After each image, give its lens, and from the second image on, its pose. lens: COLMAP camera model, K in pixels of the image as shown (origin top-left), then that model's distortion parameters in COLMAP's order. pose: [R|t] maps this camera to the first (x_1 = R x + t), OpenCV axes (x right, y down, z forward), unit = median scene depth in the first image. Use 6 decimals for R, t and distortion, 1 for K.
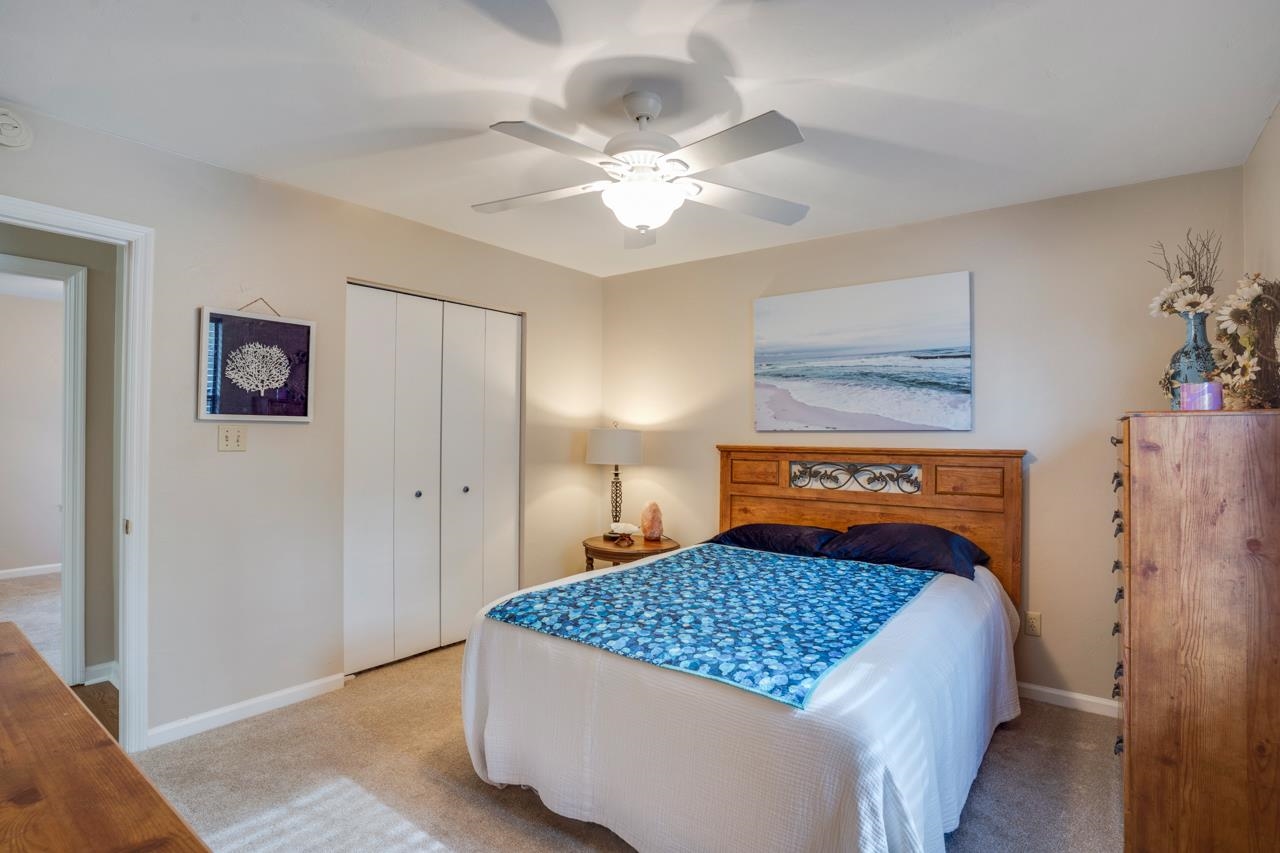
lens RADIAL K [[628.3, 0, 633.8], [0, 628.3, 426.8], [0, 0, 1]] dist [-0.019146, 0.001469]
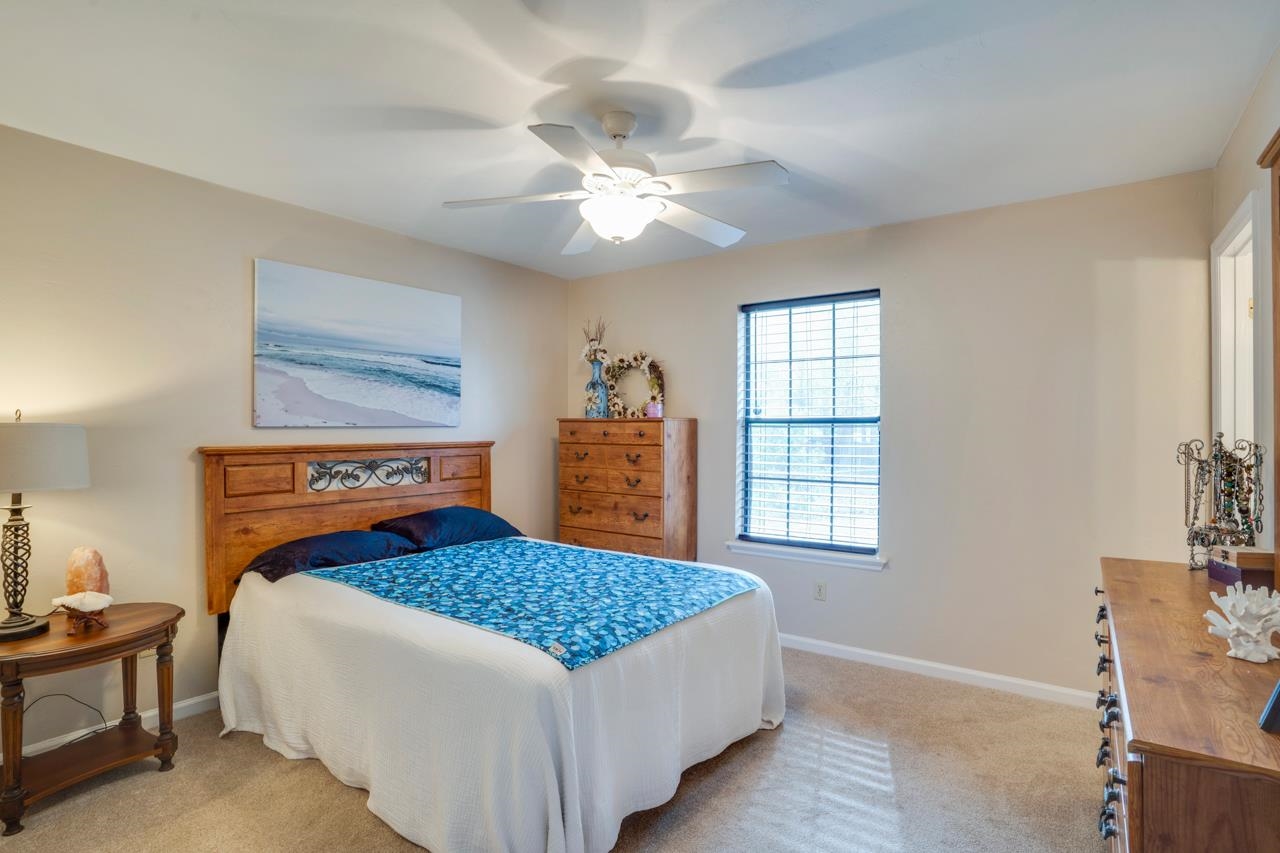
lens RADIAL K [[628.3, 0, 633.0], [0, 628.3, 426.1], [0, 0, 1]] dist [-0.019146, 0.001469]
pose [[0.011113, -0.000583, 0.999938, -0.630404], [-0.008431, 0.999964, 0.000677, 0.001211], [-0.999903, -0.008438, 0.011108, 0.573072]]
